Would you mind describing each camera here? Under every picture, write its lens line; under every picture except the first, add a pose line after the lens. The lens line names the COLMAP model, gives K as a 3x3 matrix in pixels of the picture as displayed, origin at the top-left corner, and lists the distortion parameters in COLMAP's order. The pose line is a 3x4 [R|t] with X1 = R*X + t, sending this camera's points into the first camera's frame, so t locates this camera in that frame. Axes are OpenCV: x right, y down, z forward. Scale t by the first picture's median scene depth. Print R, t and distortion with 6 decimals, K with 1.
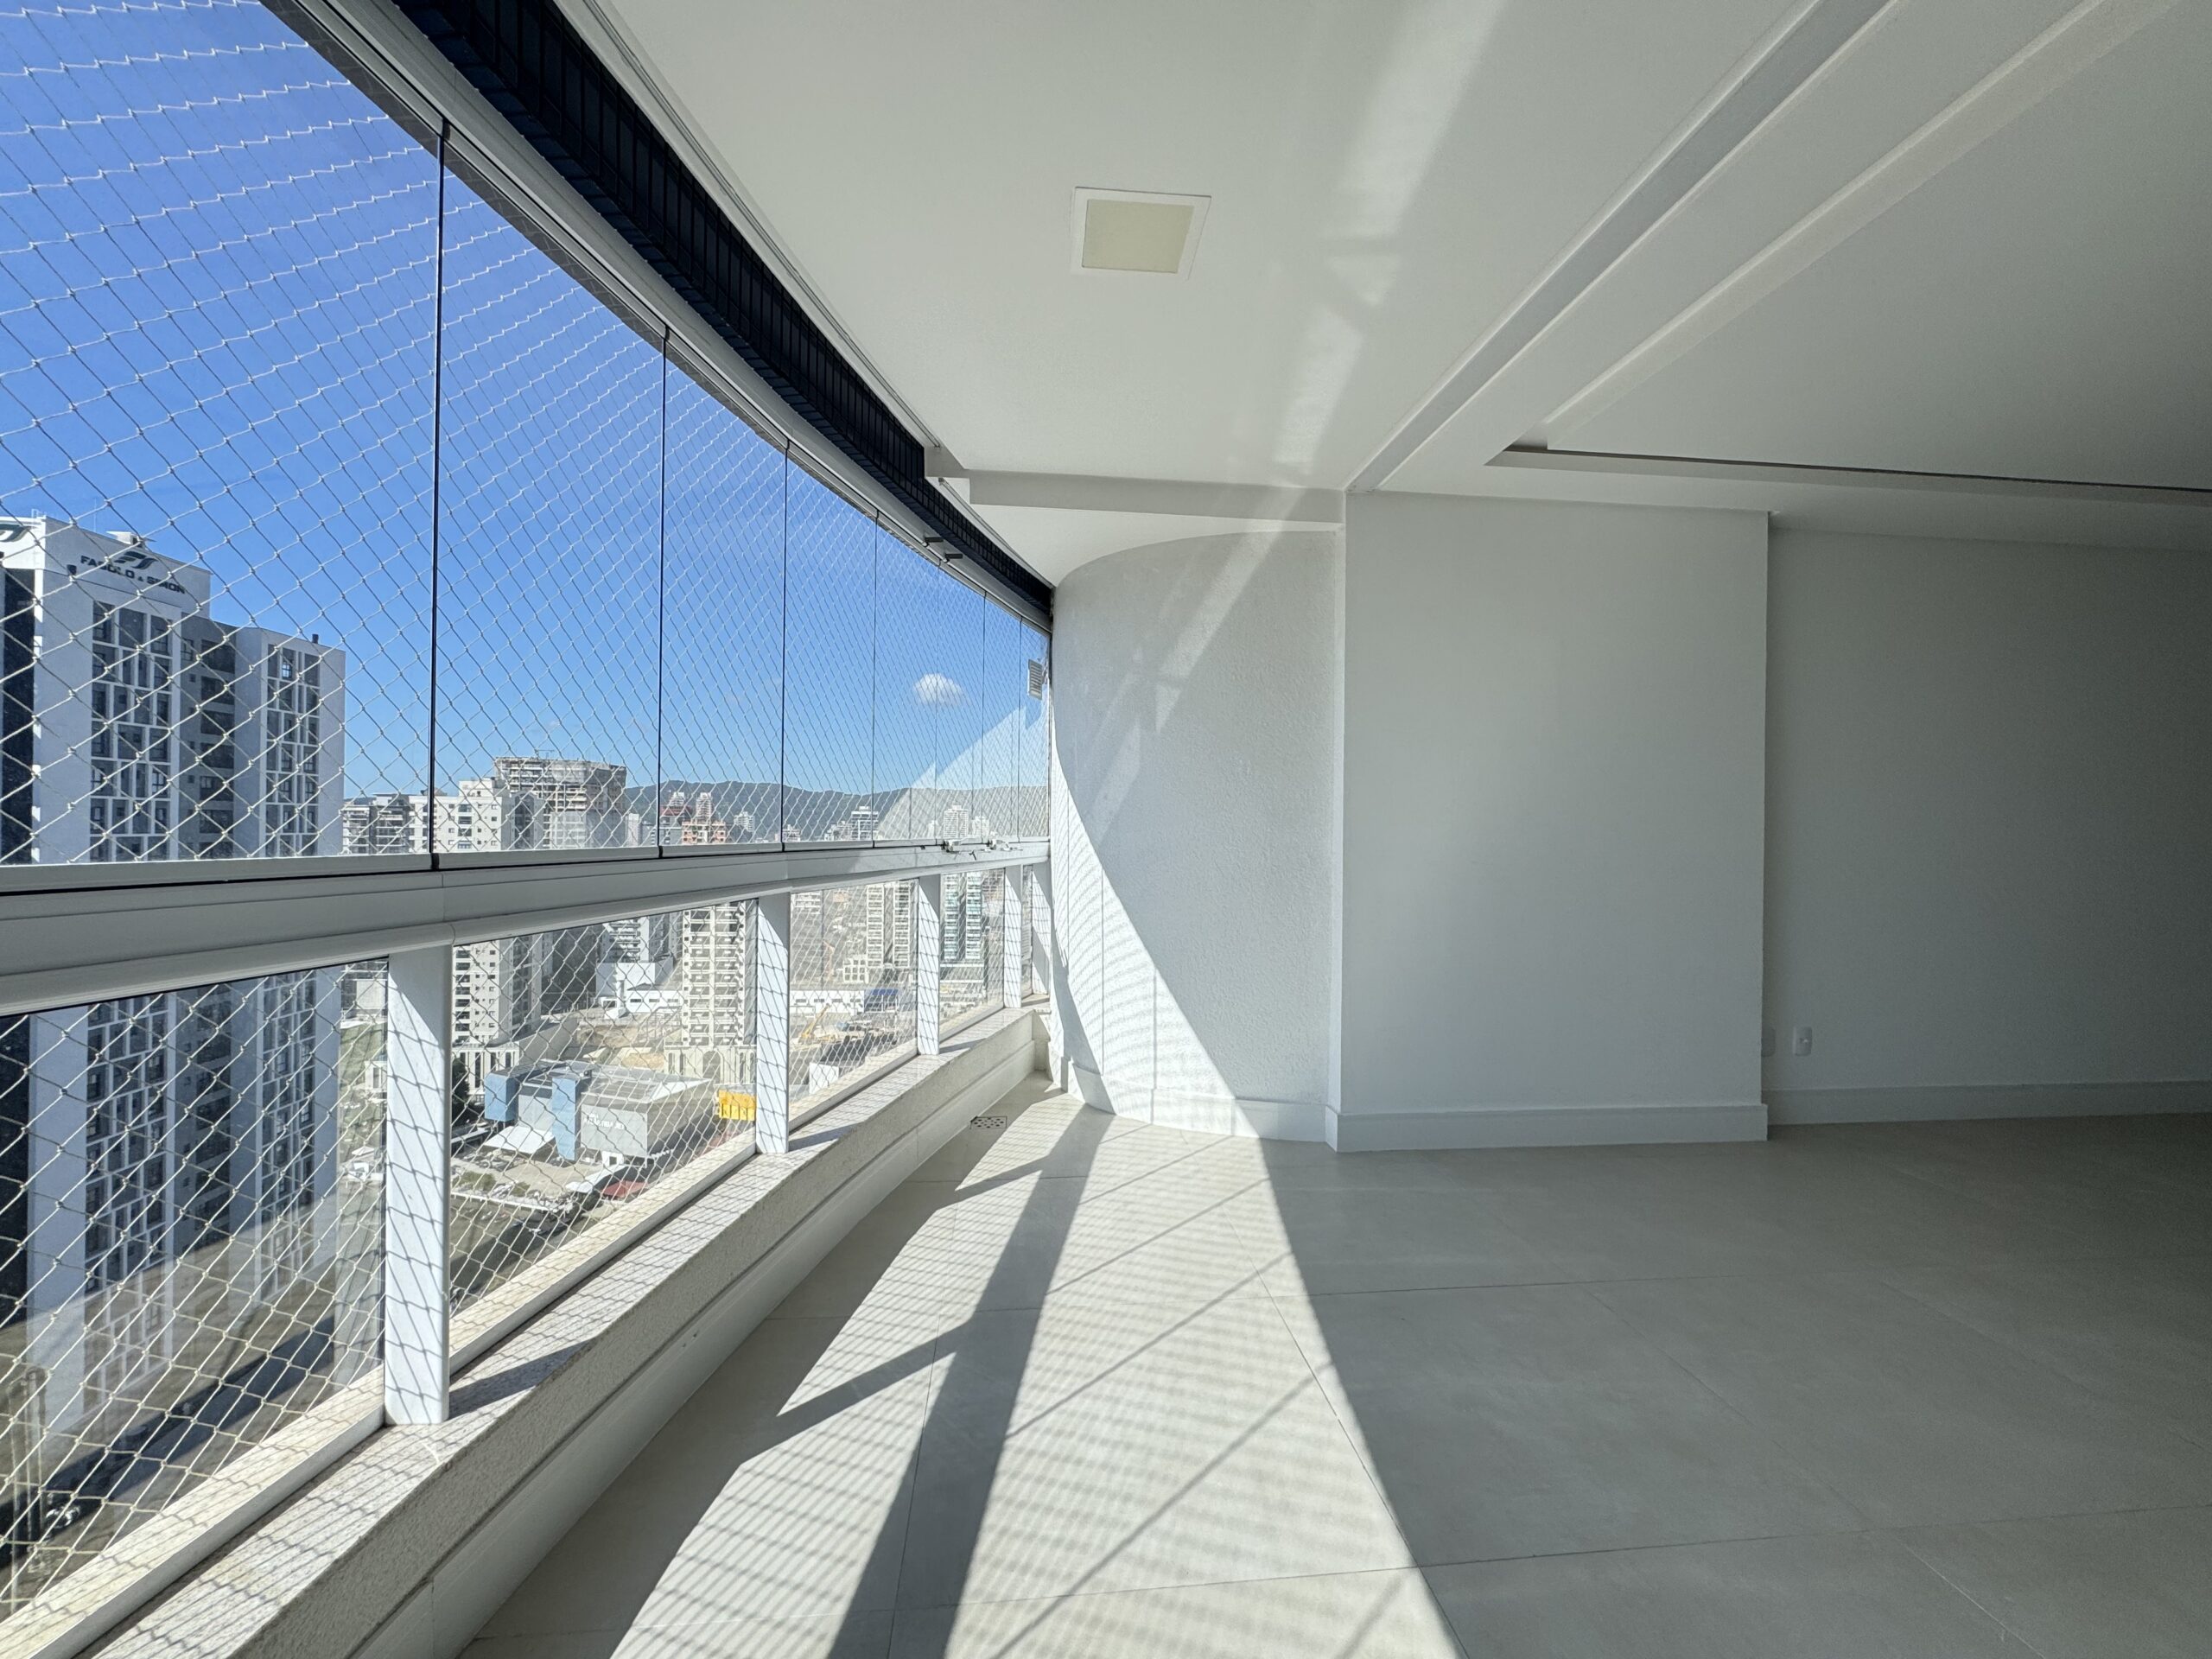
lens RADIAL K [[886.5, 0, 1106.0], [0, 886.5, 829.5], [0, 0, 1]] dist [0.000890, 0.000167]
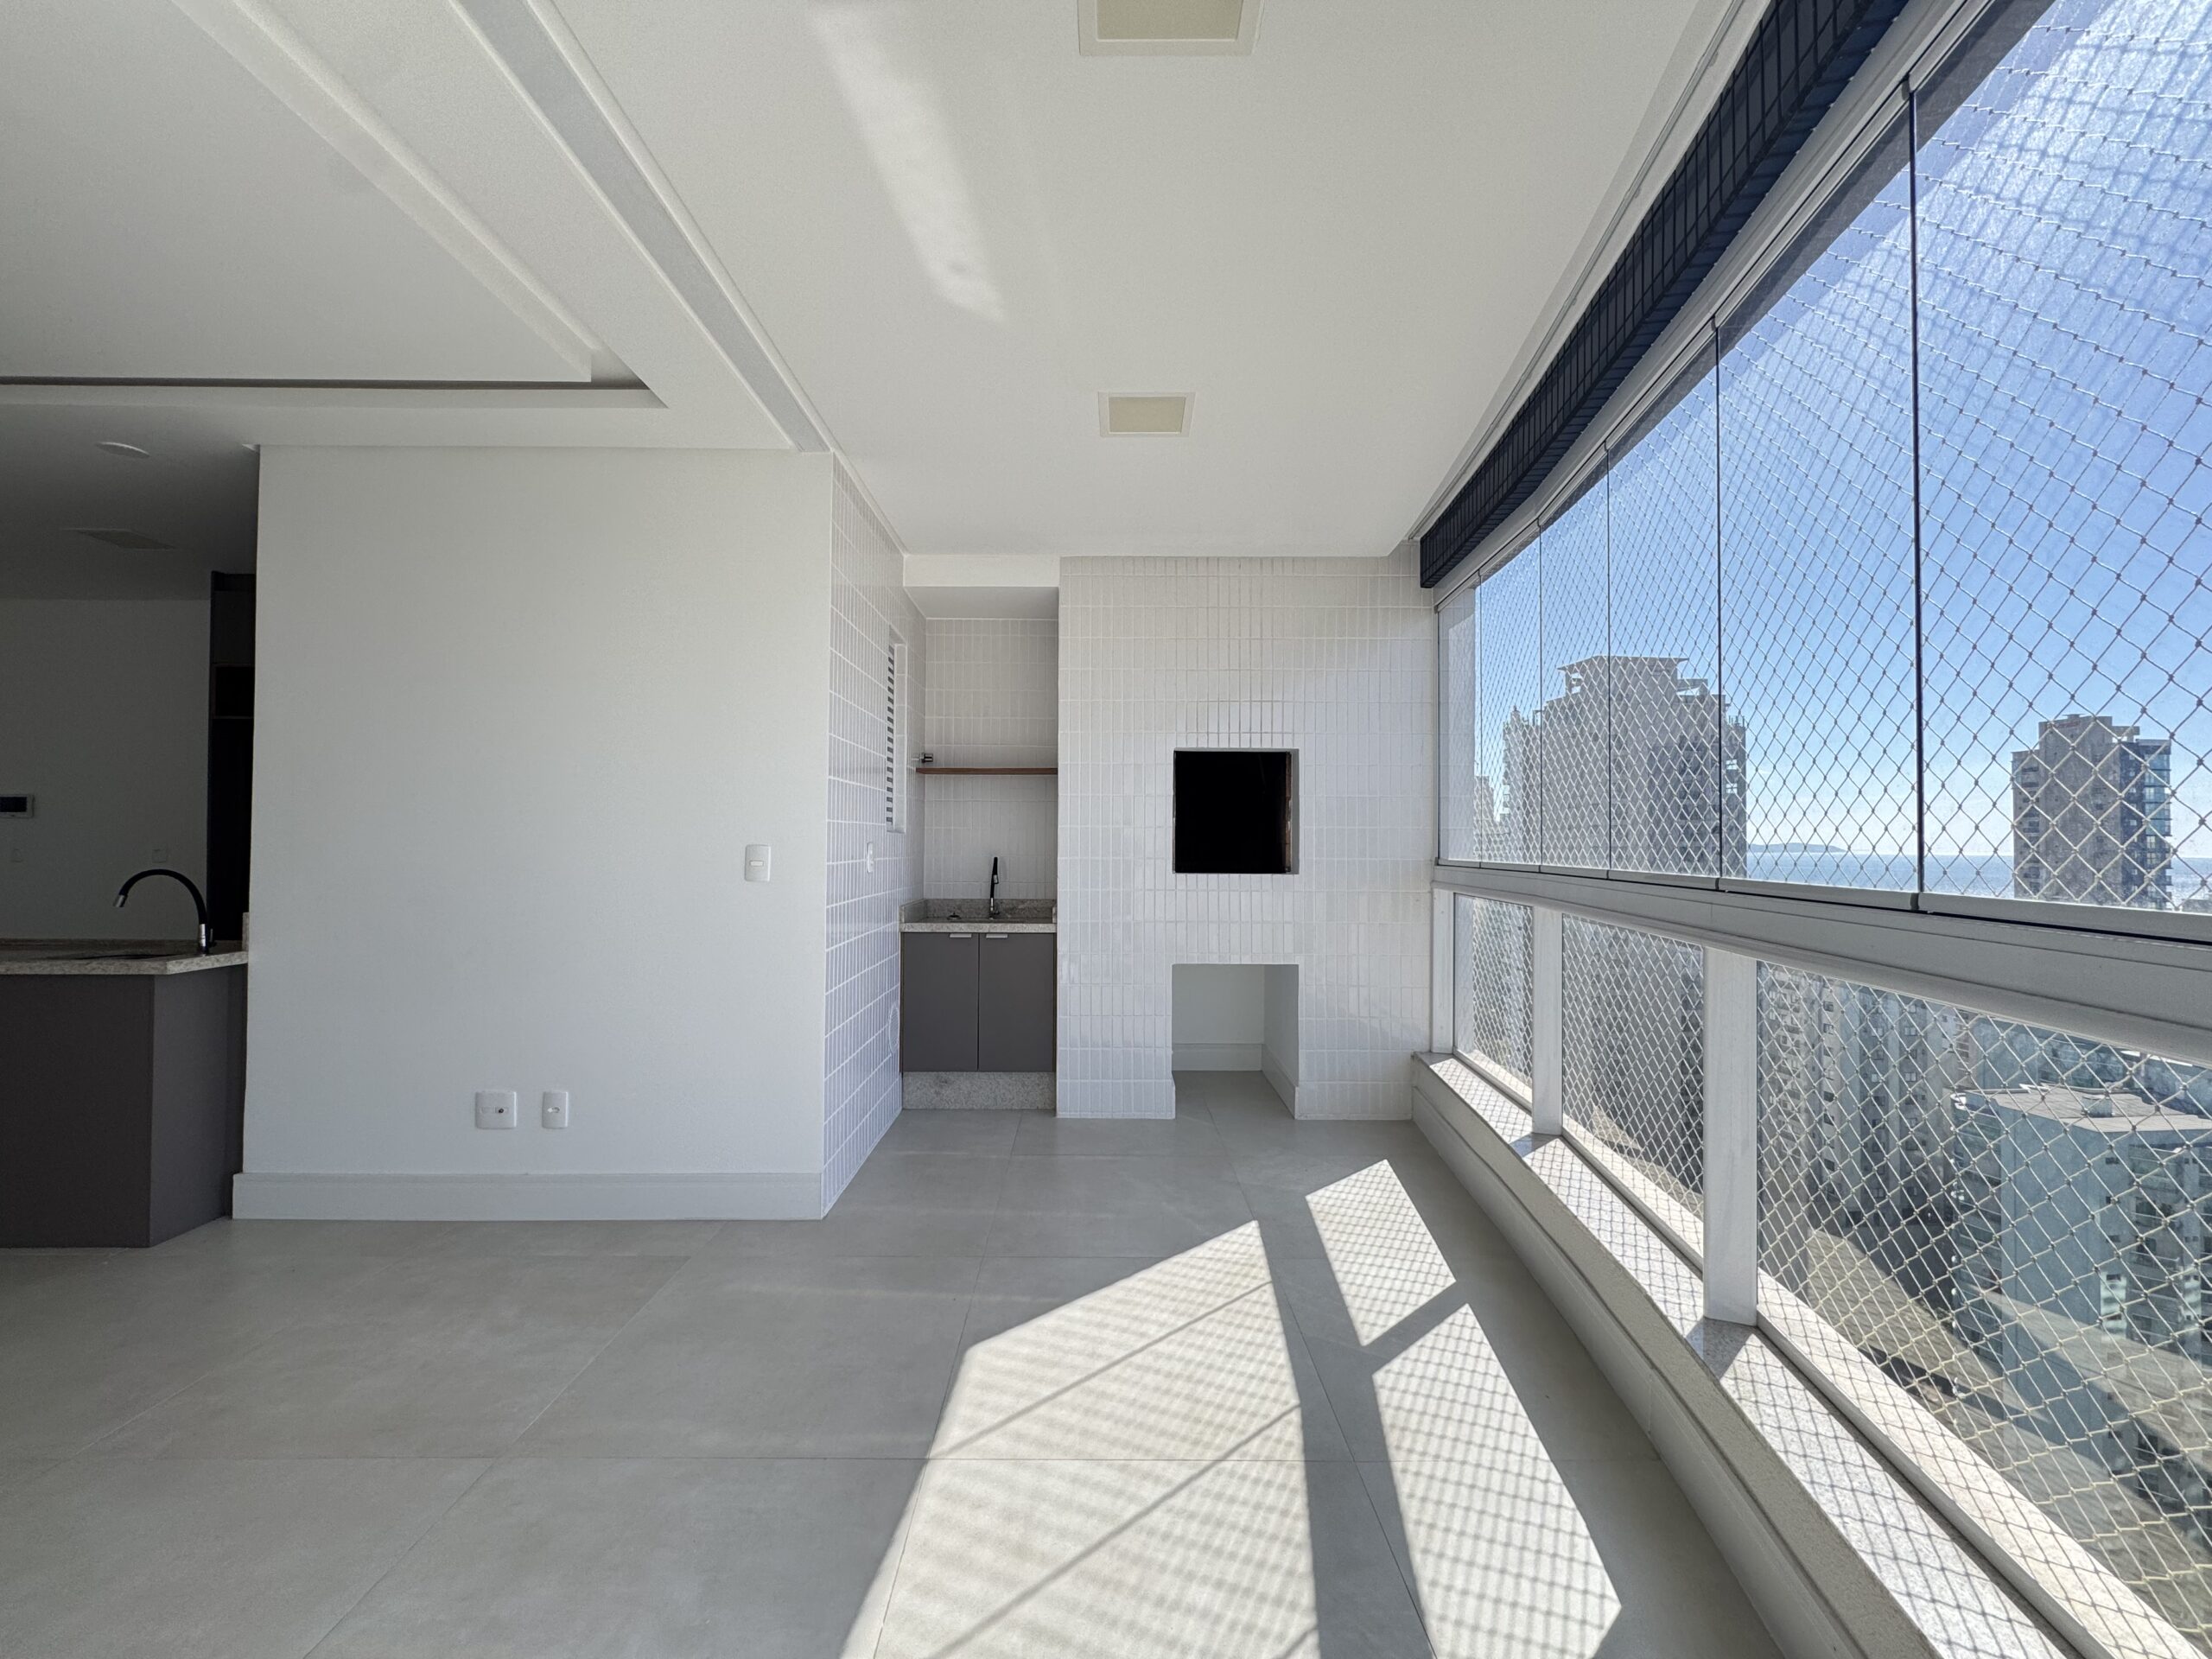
lens RADIAL K [[886.5, 0, 1106.0], [0, 886.5, 829.5], [0, 0, 1]] dist [0.000890, 0.000167]
pose [[-0.995683, -0.012583, 0.091962, 0.010292], [-0.013676, 0.999843, -0.011260, -0.010805], [-0.091806, -0.012469, -0.995699, 2.037353]]
